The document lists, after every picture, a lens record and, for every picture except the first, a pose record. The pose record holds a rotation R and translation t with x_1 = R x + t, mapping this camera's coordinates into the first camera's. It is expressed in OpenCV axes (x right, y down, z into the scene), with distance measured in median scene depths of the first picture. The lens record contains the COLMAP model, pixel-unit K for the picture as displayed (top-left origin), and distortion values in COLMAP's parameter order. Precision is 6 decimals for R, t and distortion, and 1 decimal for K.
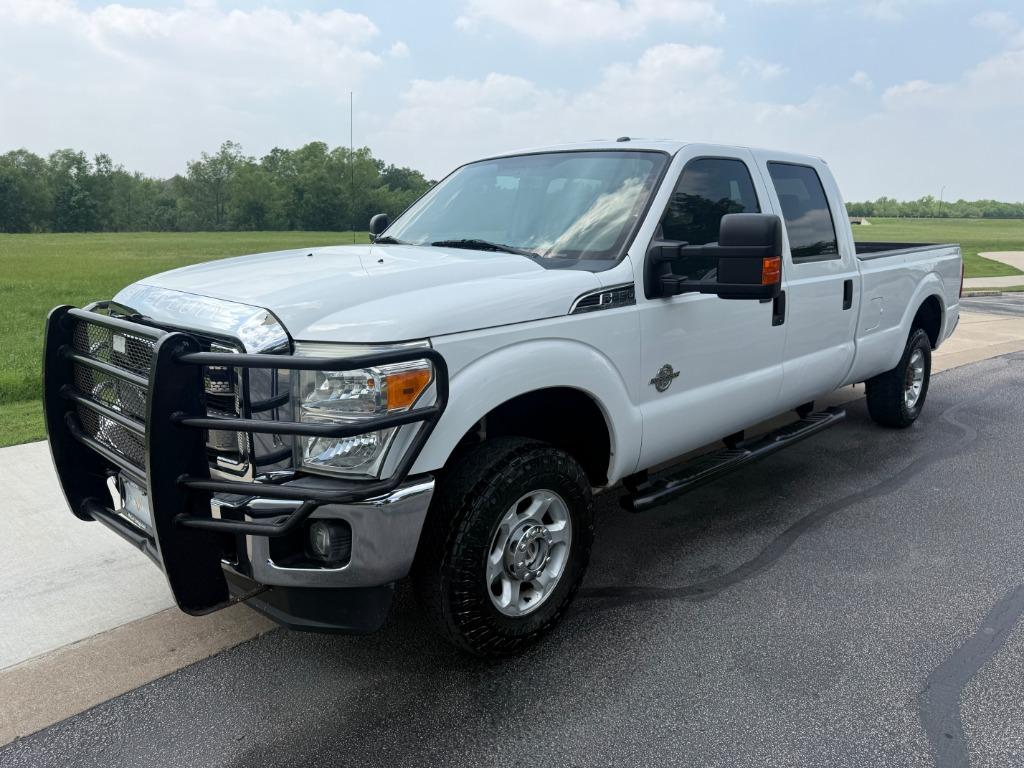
lens RADIAL K [[722.5, 0, 507.4], [0, 722.5, 394.0], [0, 0, 1]] dist [0.040829, -0.042892]
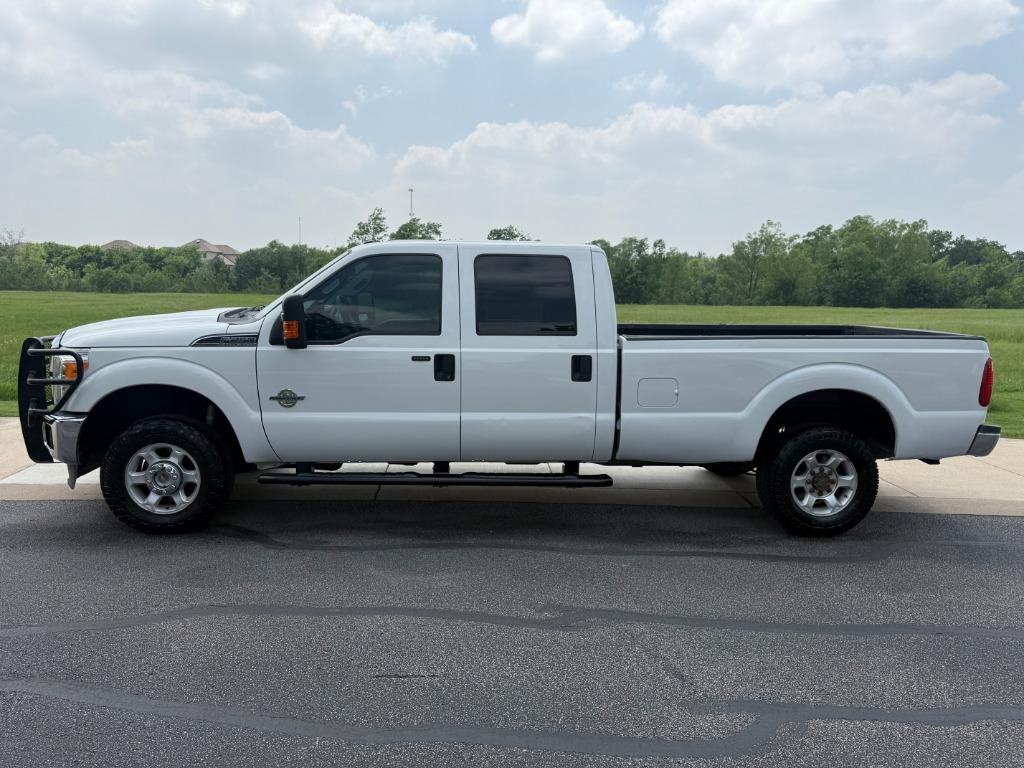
lens RADIAL K [[713.3, 0, 509.8], [0, 713.3, 409.5], [0, 0, 1]] dist [0.089652, -0.128330]
pose [[0.743364, 0.120076, -0.658021, 0.059596], [-0.170736, 0.985230, -0.013094, -0.002238], [0.646730, 0.122081, 0.752885, 0.006618]]
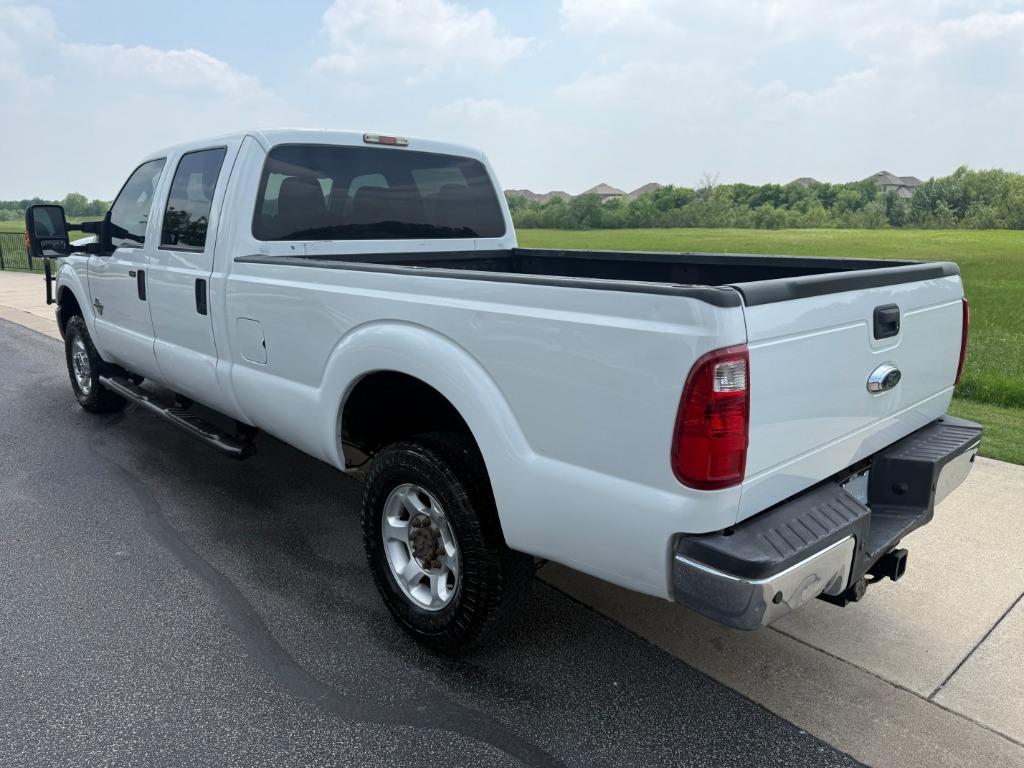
lens RADIAL K [[722.5, 0, 507.4], [0, 722.5, 394.0], [0, 0, 1]] dist [0.040829, -0.042892]
pose [[-0.023451, 0.234138, -0.971921, 0.070087], [-0.240882, 0.942222, 0.232795, -0.016715], [0.970271, 0.239578, 0.034304, 0.072295]]
